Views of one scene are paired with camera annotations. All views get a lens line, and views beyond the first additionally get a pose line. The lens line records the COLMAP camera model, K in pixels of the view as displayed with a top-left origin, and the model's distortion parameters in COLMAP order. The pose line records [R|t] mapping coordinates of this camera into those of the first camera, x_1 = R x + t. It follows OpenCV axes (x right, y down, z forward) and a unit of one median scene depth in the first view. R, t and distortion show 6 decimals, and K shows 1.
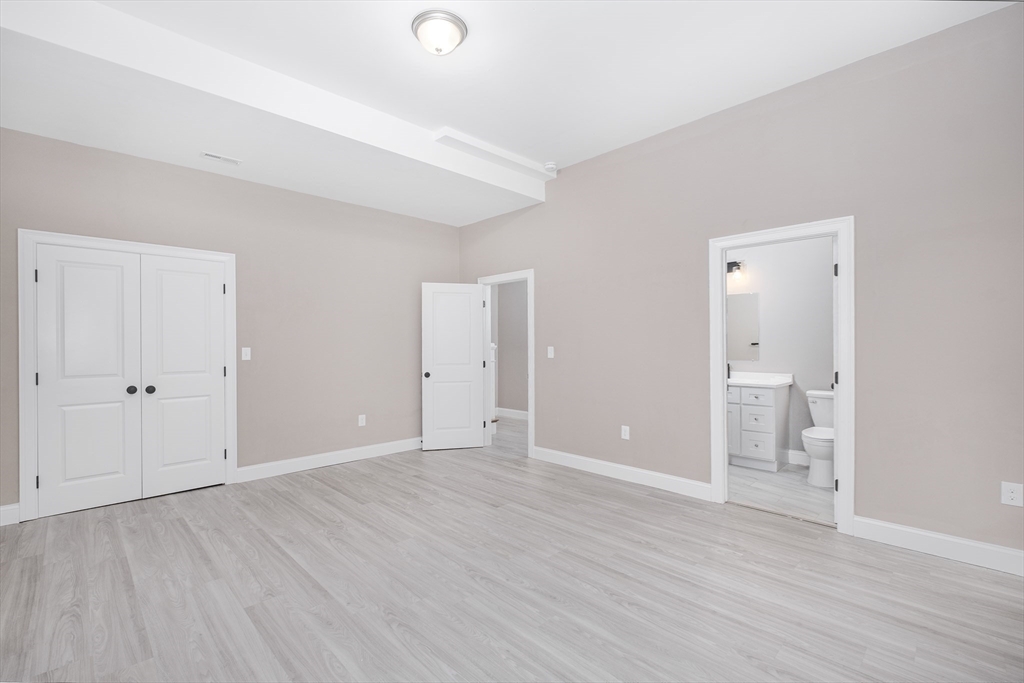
lens RADIAL K [[448.1, 0, 503.1], [0, 448.1, 341.9], [0, 0, 1]] dist [-0.000422, 0.000019]
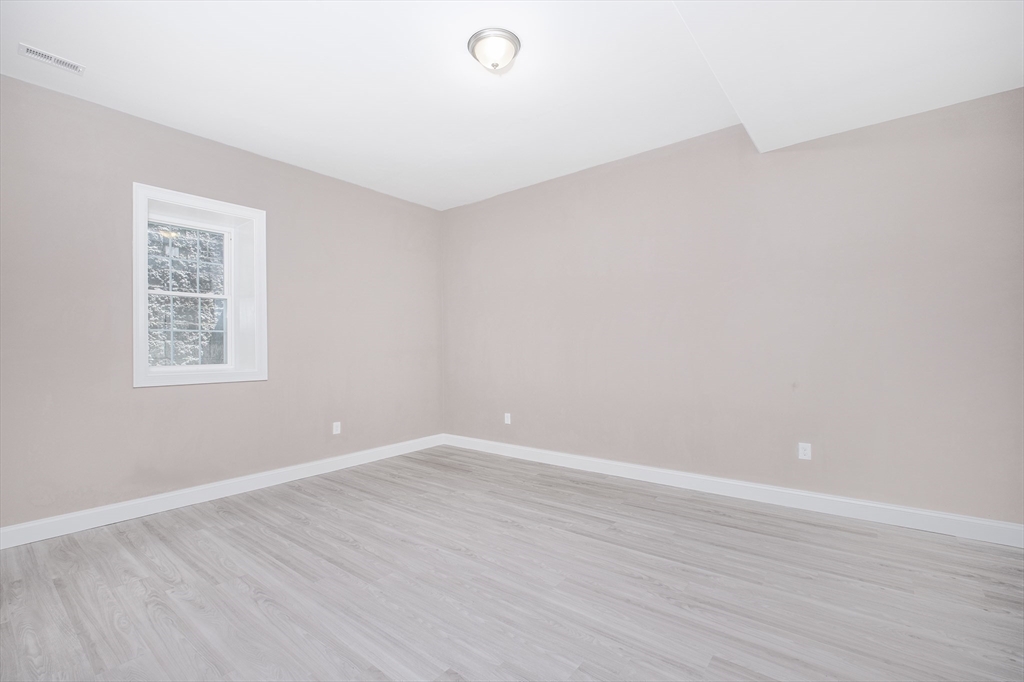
lens RADIAL K [[448.1, 0, 503.1], [0, 448.1, 341.4], [0, 0, 1]] dist [-0.000422, 0.000019]
pose [[-0.992295, 0.014237, -0.123076, -0.020864], [0.016725, 0.999676, -0.019202, 0.010747], [0.122762, -0.021113, -0.992211, 1.874474]]
